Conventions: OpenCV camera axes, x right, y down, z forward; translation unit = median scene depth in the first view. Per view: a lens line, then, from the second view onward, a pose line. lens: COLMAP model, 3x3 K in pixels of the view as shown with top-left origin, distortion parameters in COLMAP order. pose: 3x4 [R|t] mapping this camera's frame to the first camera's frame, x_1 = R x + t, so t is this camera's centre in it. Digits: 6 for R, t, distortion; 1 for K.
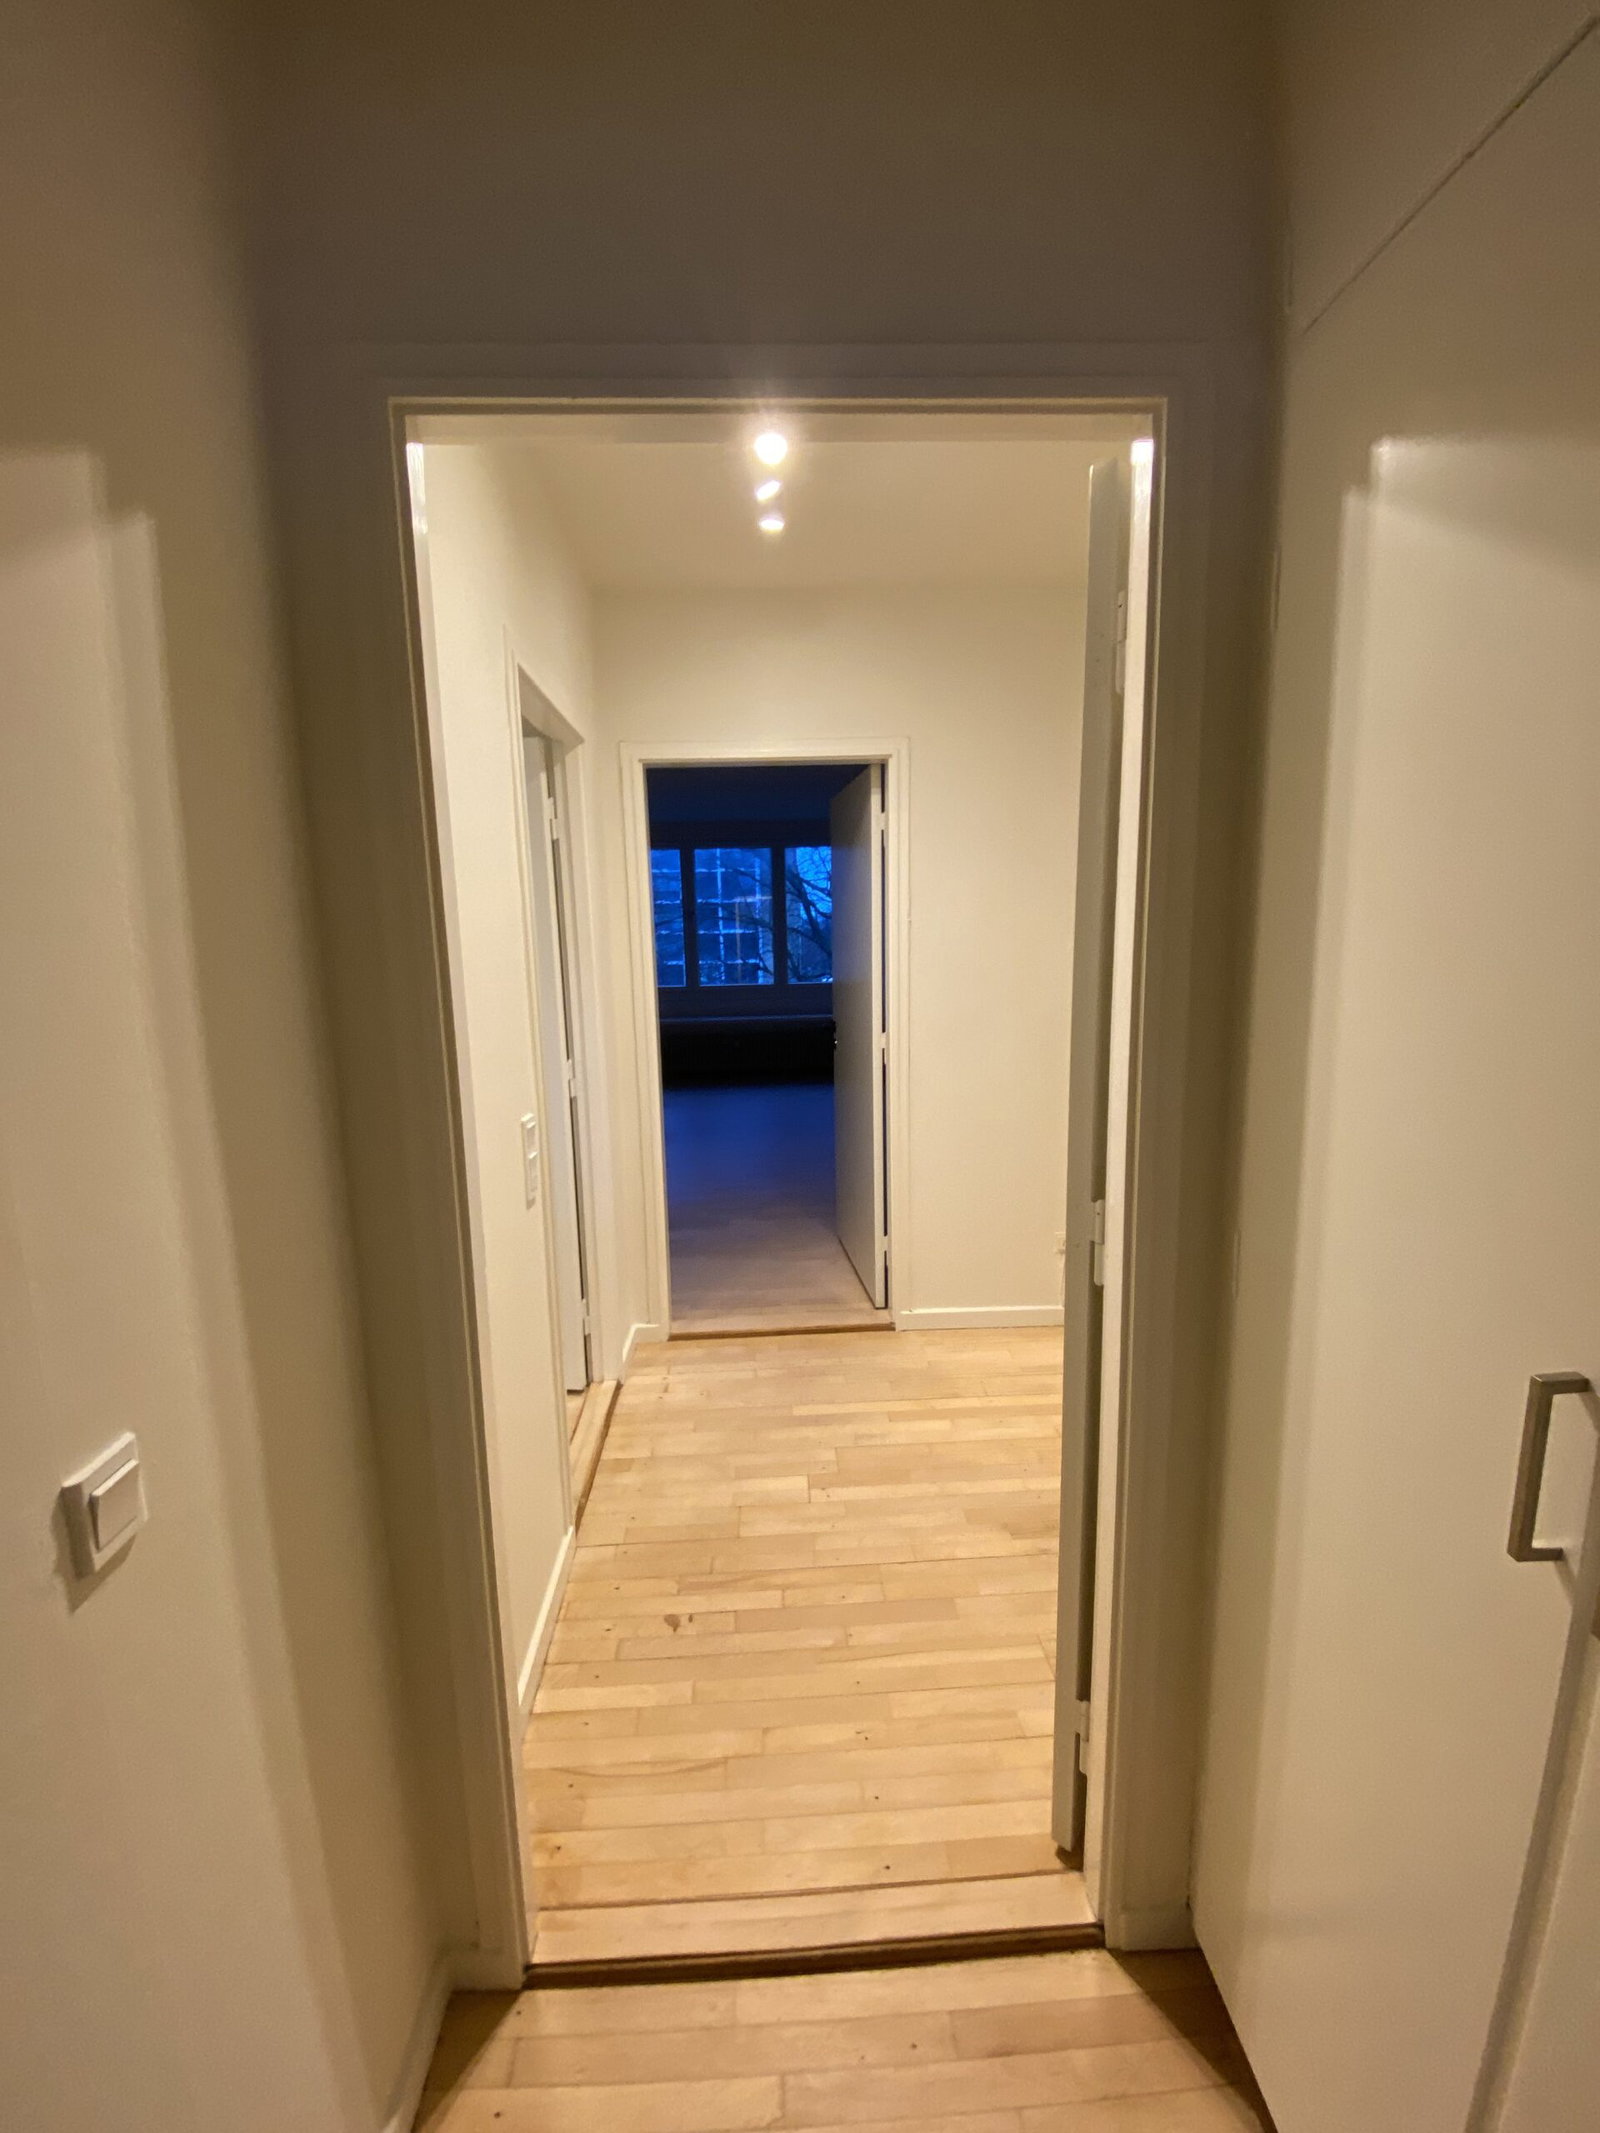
lens RADIAL K [[868.0, 0, 797.3], [0, 868.0, 1058.8], [0, 0, 1]] dist [0.026689, -0.024088]
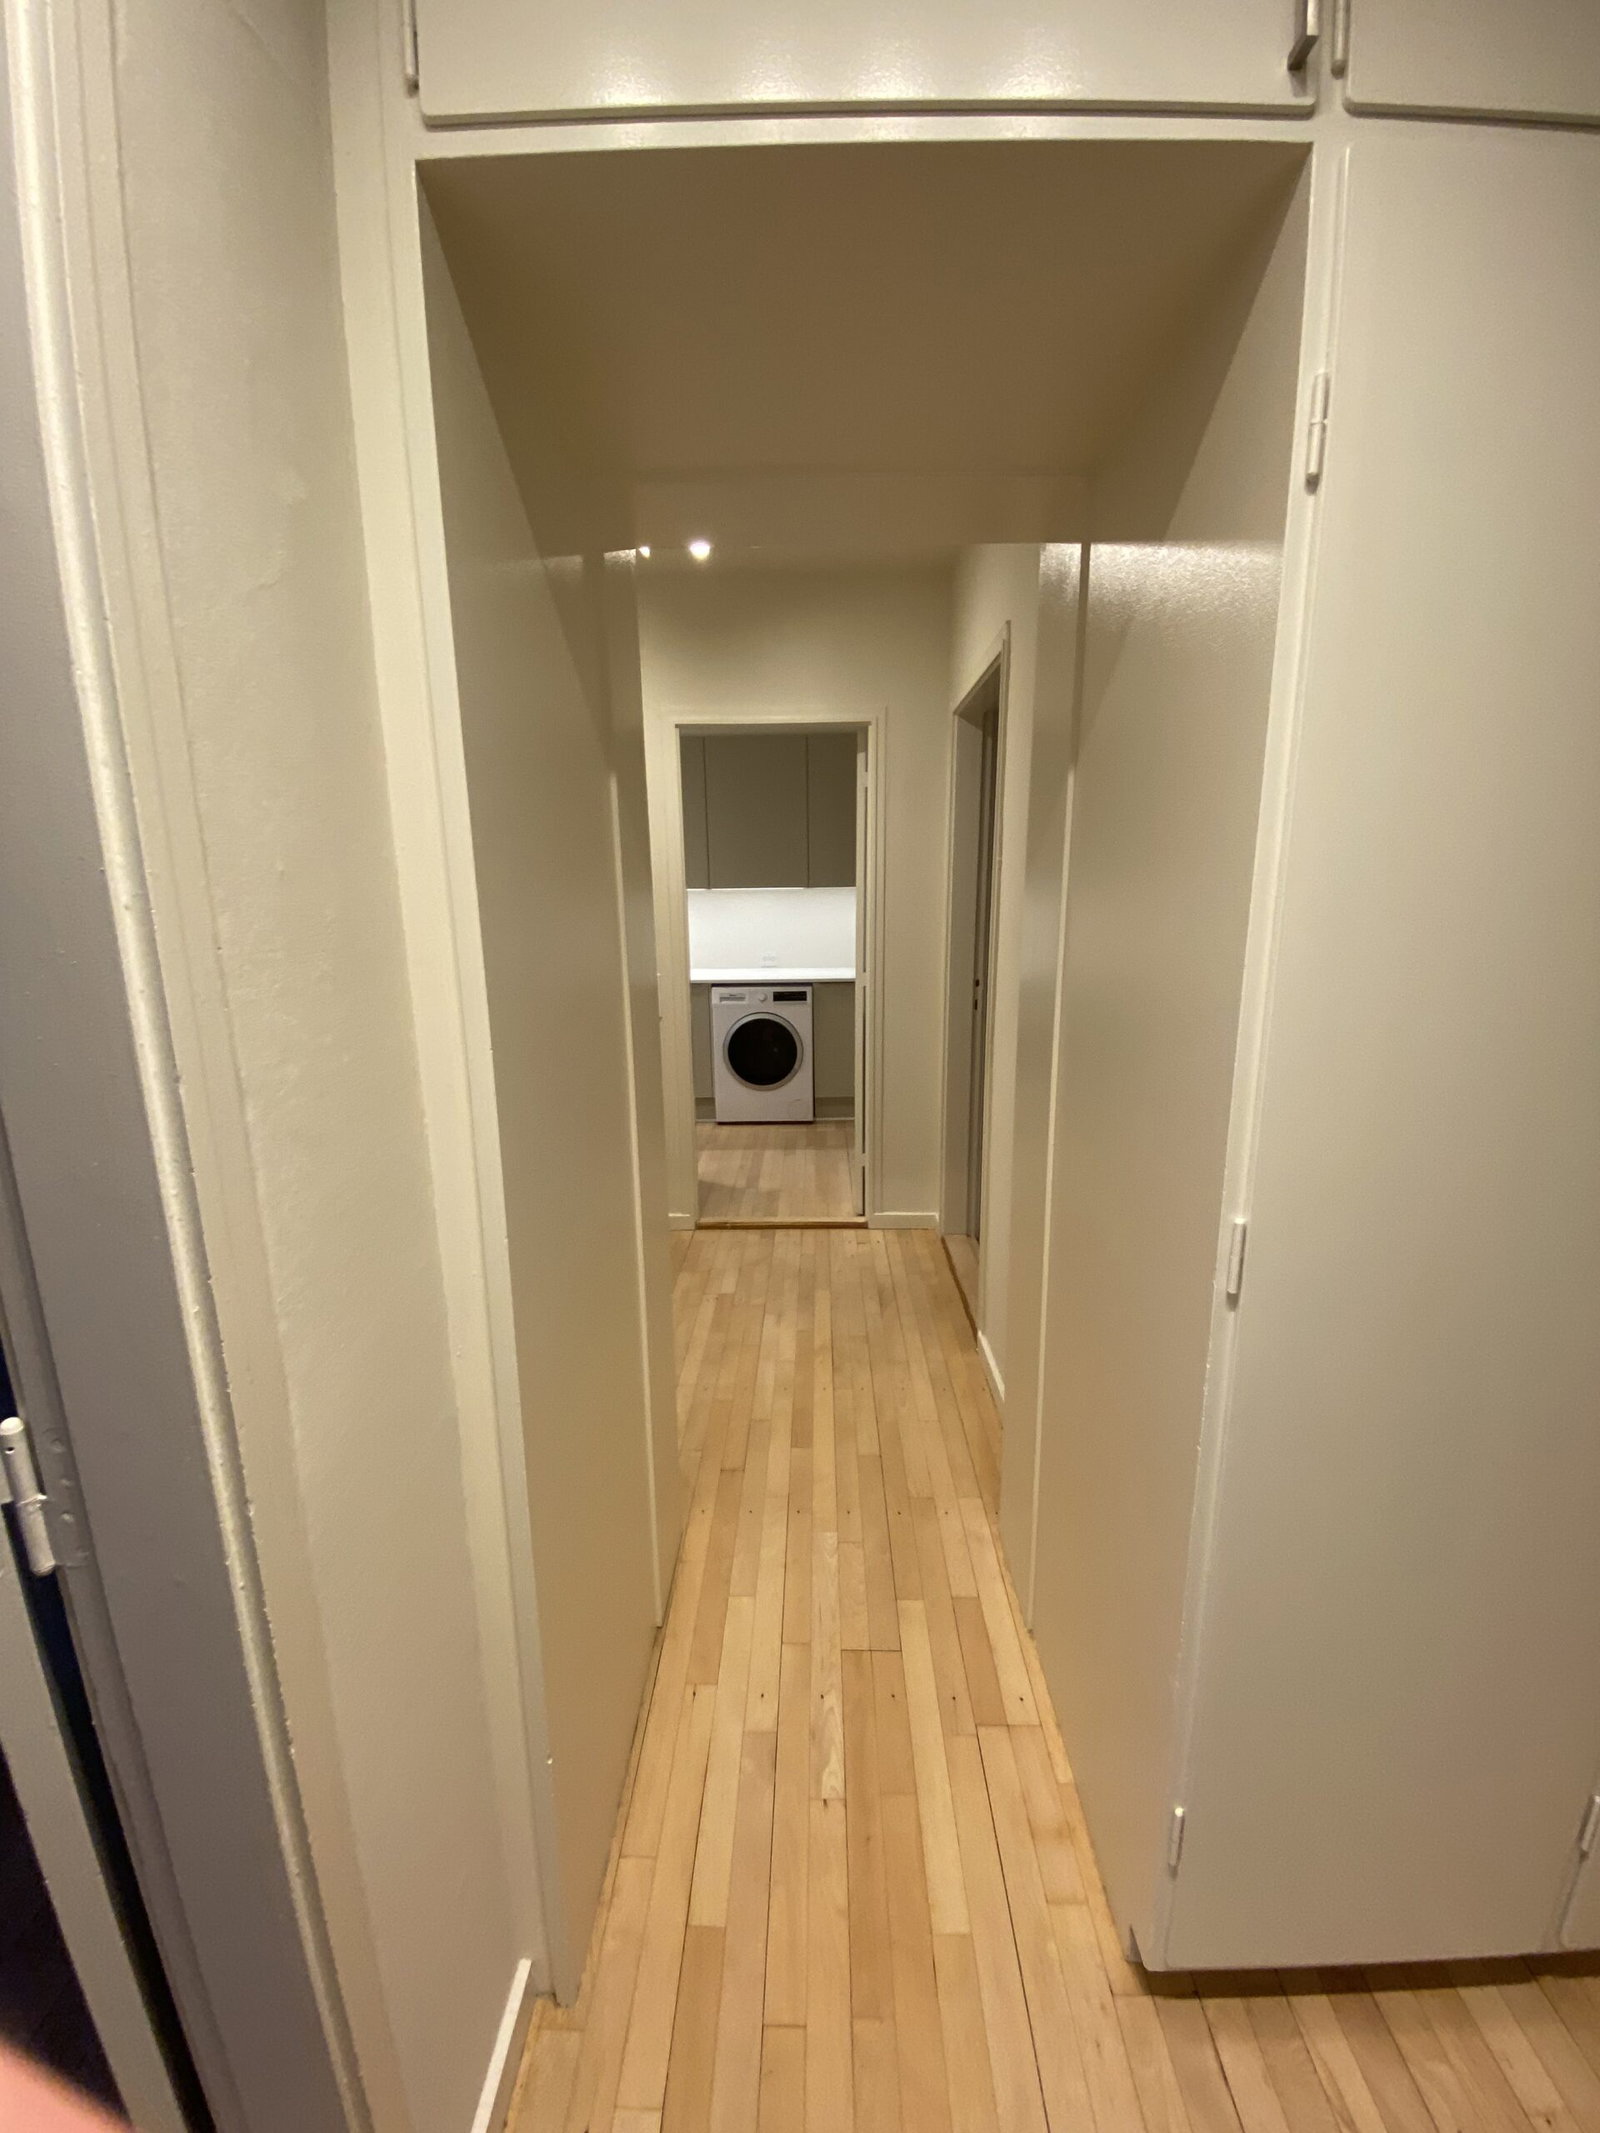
lens RADIAL K [[868.0, 0, 797.3], [0, 868.0, 1058.8], [0, 0, 1]] dist [0.026689, -0.024088]
pose [[-0.072924, 0.226454, -0.971288, 1.254144], [-0.127983, 0.963705, 0.234294, -0.197786], [0.989092, 0.141394, -0.041295, 1.136487]]
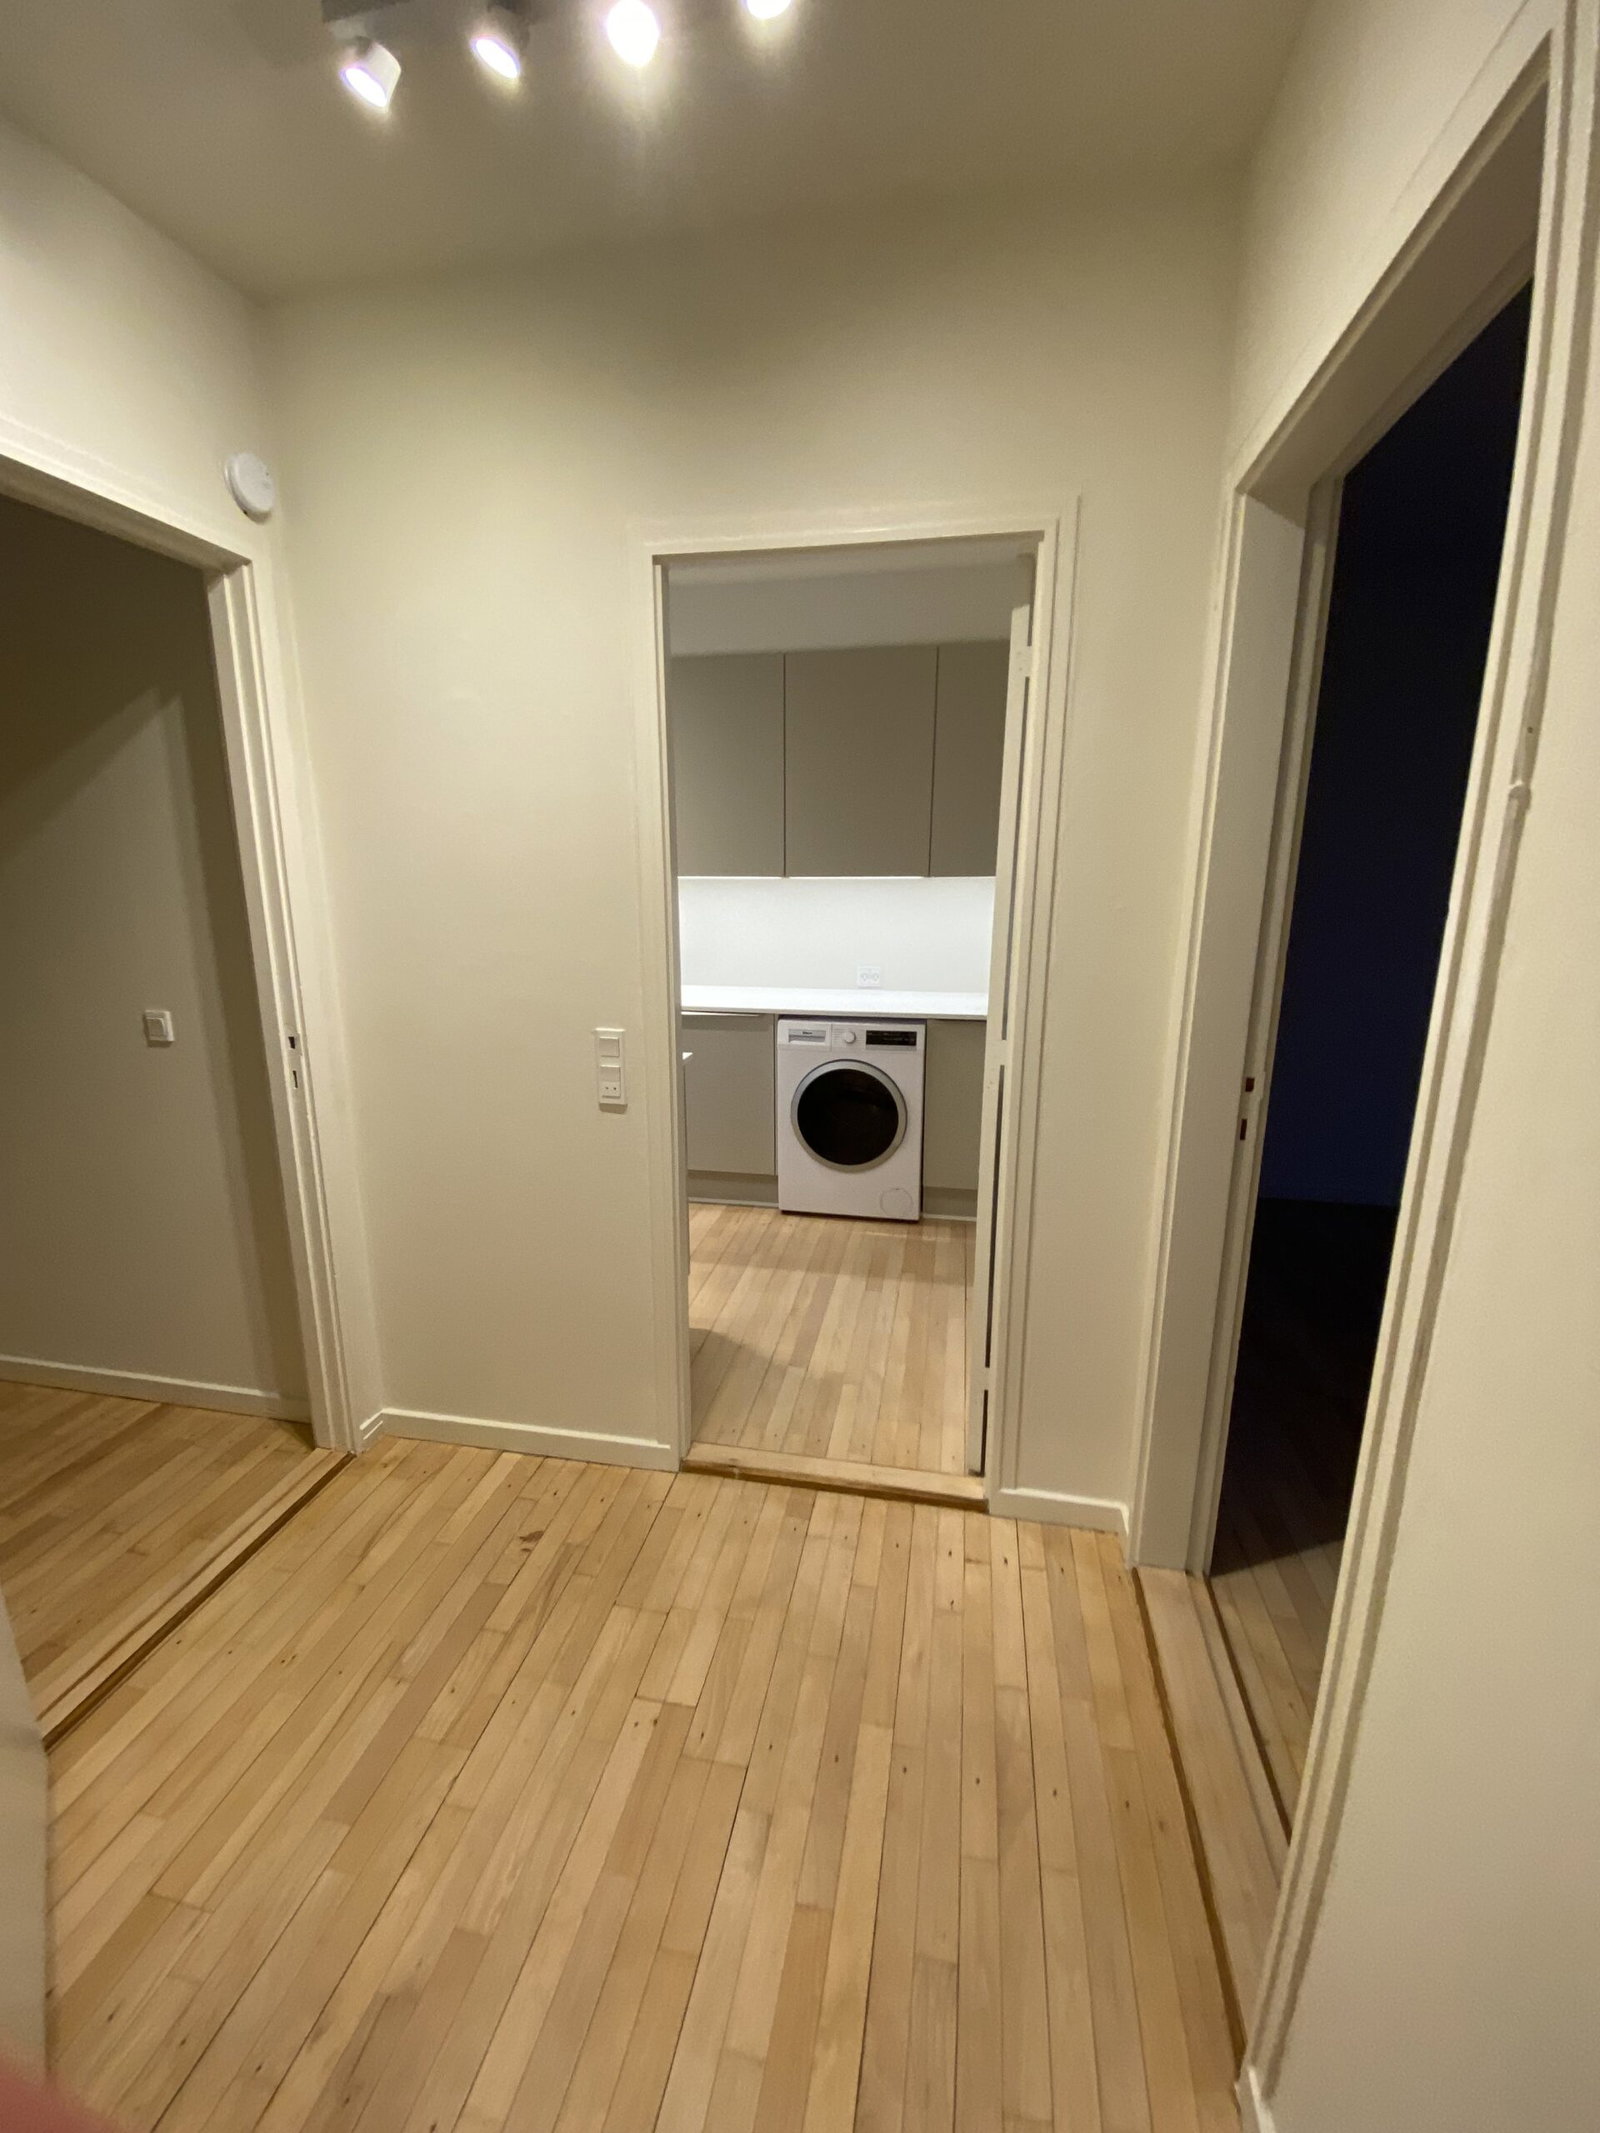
lens RADIAL K [[868.0, 0, 797.3], [0, 868.0, 1058.8], [0, 0, 1]] dist [0.026689, -0.024088]
pose [[-0.237392, 0.233305, -0.942981, 0.512510], [-0.135093, 0.953369, 0.269884, -0.175285], [0.961975, 0.191458, -0.194804, 1.145212]]
